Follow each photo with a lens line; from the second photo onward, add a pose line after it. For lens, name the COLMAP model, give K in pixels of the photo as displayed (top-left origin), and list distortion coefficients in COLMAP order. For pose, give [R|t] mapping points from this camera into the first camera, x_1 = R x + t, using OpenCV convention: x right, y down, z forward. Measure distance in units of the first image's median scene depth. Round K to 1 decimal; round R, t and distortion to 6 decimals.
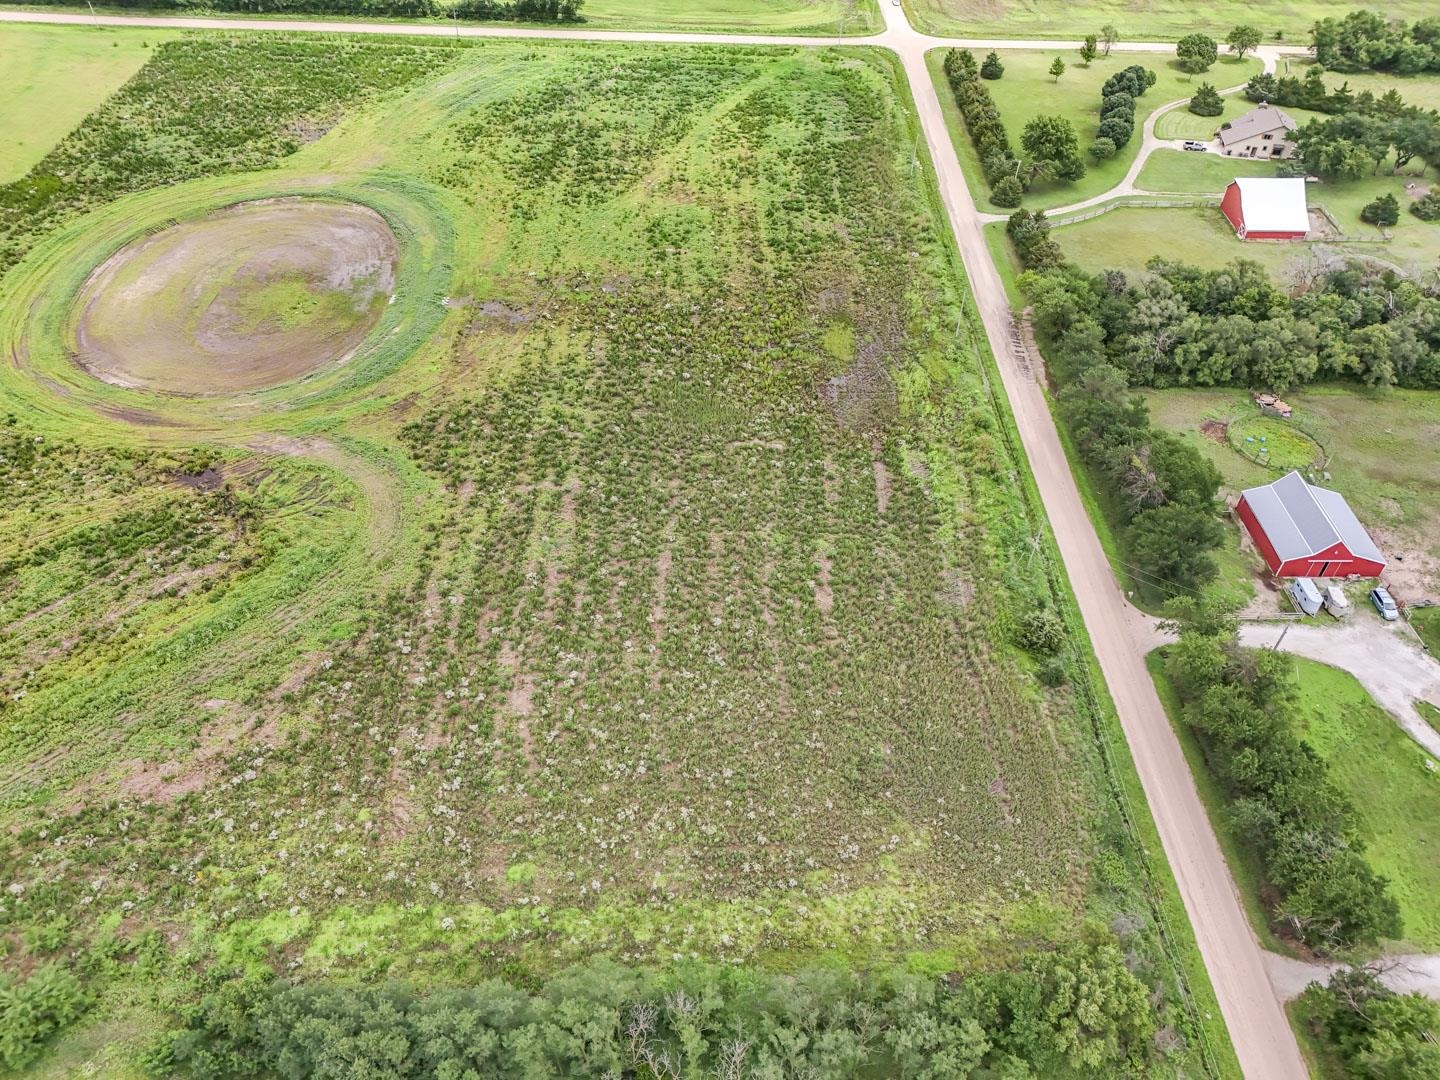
lens RADIAL K [[1055.7, 0, 718.0], [0, 1055.7, 542.6], [0, 0, 1]] dist [0.045919, -0.027847]
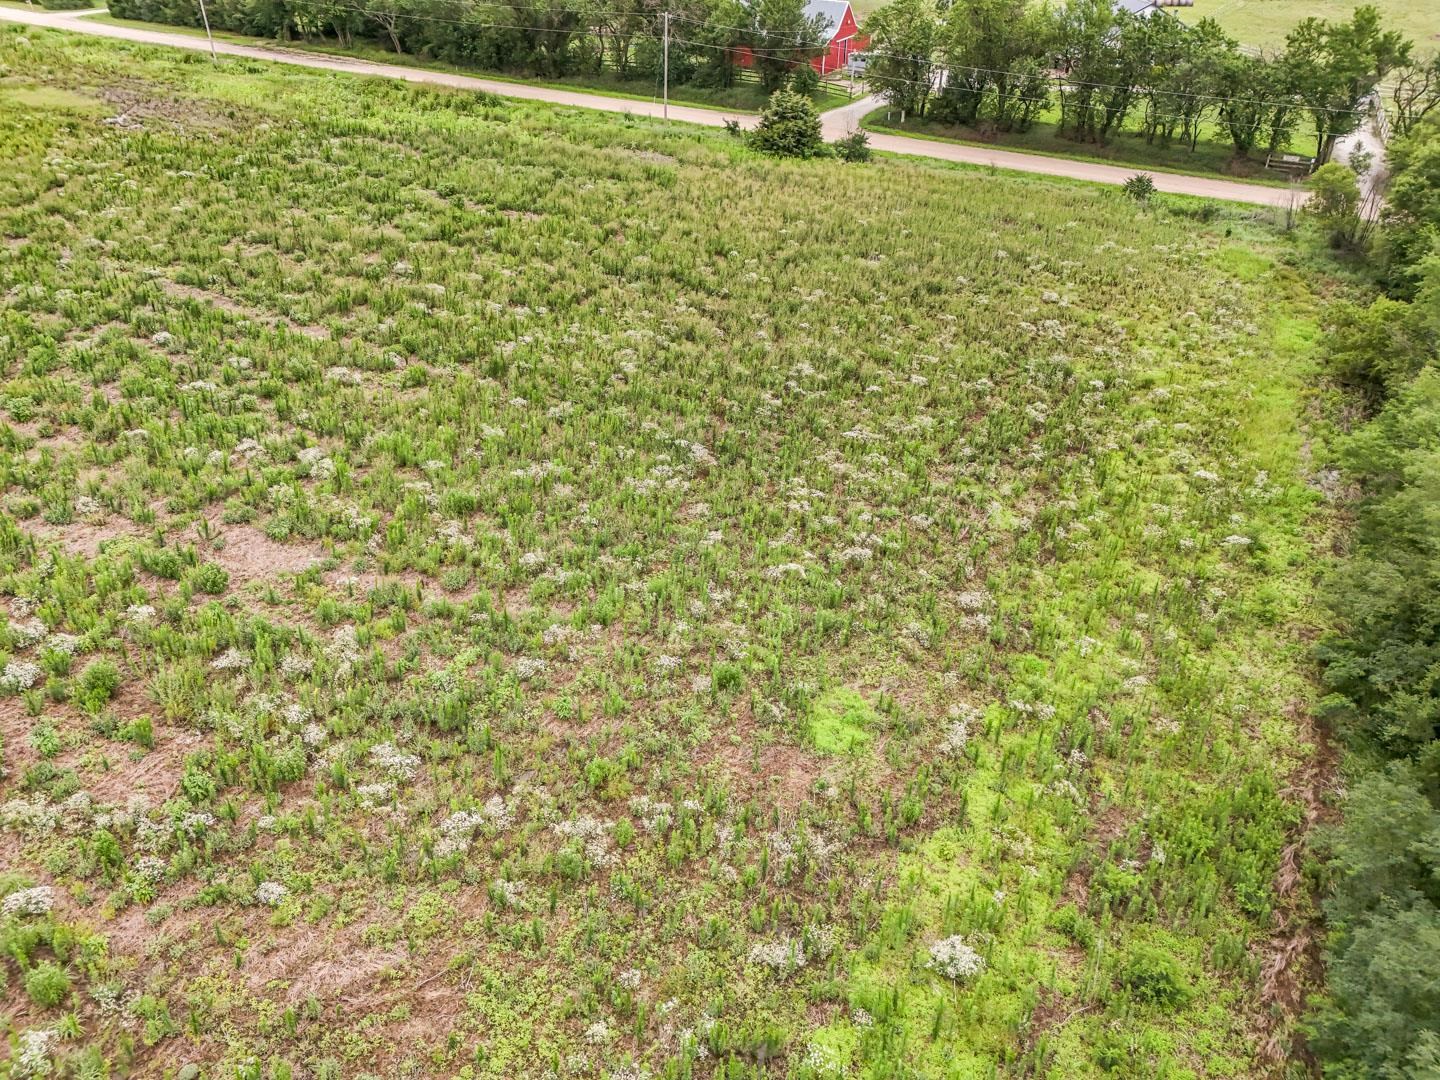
lens RADIAL K [[1055.7, 0, 713.7], [0, 1055.7, 546.0], [0, 0, 1]] dist [0.045919, -0.027847]
pose [[0.487956, -0.481995, 0.727722, -0.397459], [0.594153, 0.794165, 0.127608, 0.212196], [-0.639438, 0.370111, 0.673897, 0.806837]]
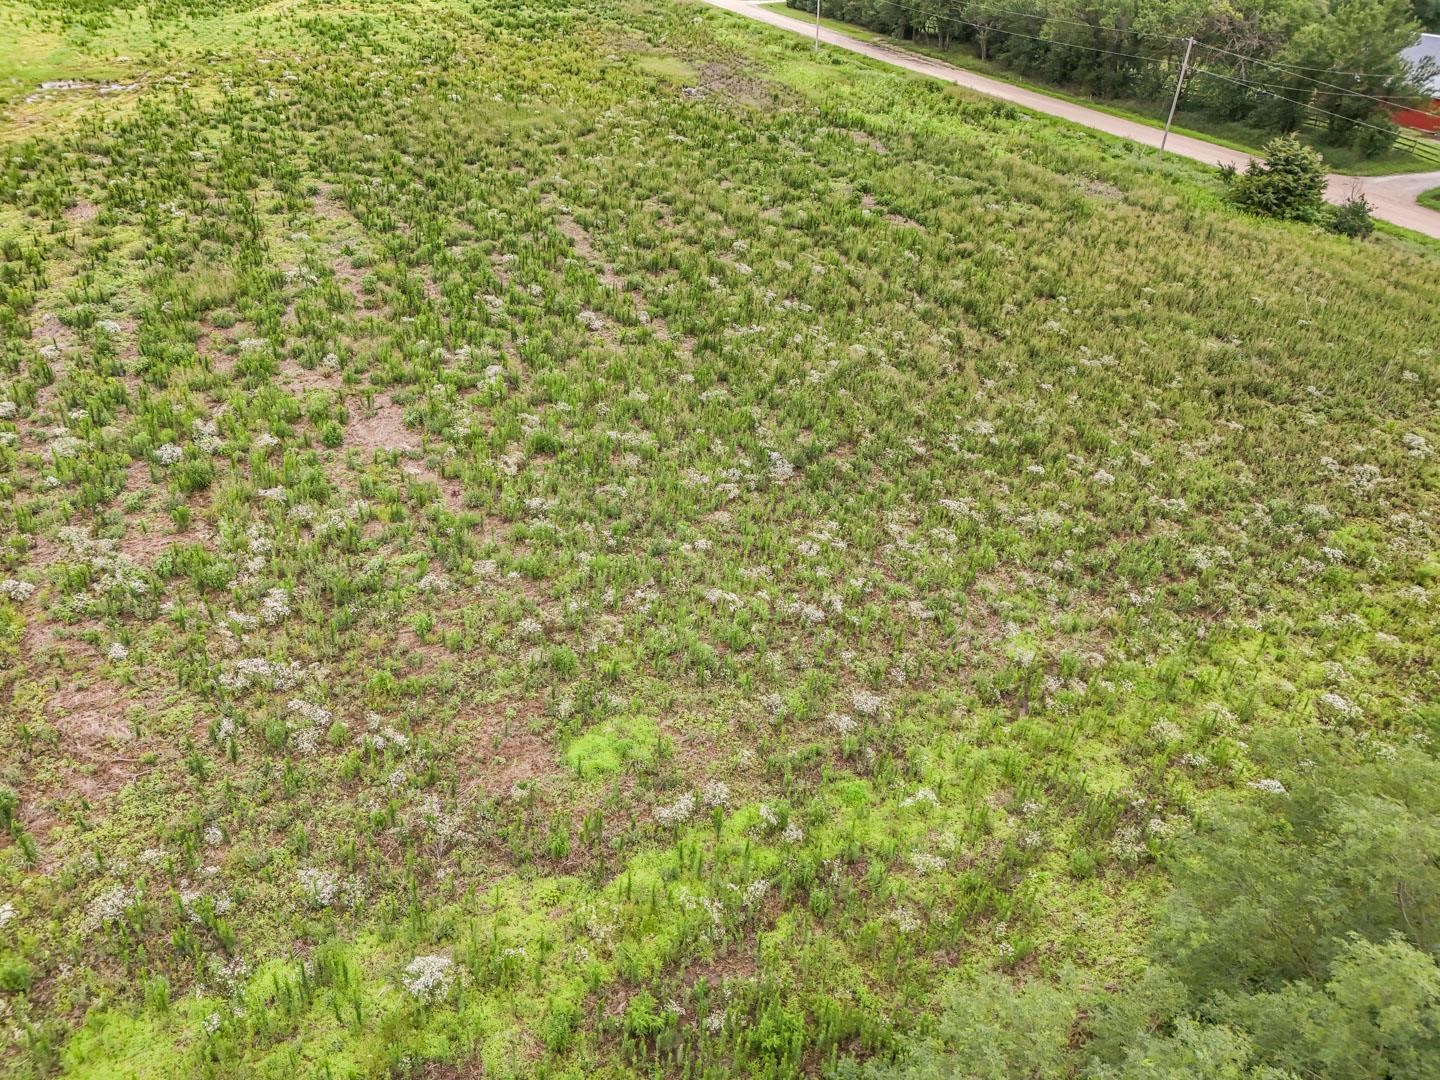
lens RADIAL K [[1055.7, 0, 713.9], [0, 1055.7, 535.8], [0, 0, 1]] dist [0.045919, -0.027847]
pose [[0.913755, -0.214958, 0.344739, -0.247870], [0.272082, 0.953943, -0.126351, 0.300881], [-0.301701, 0.209251, 0.930156, 0.714930]]
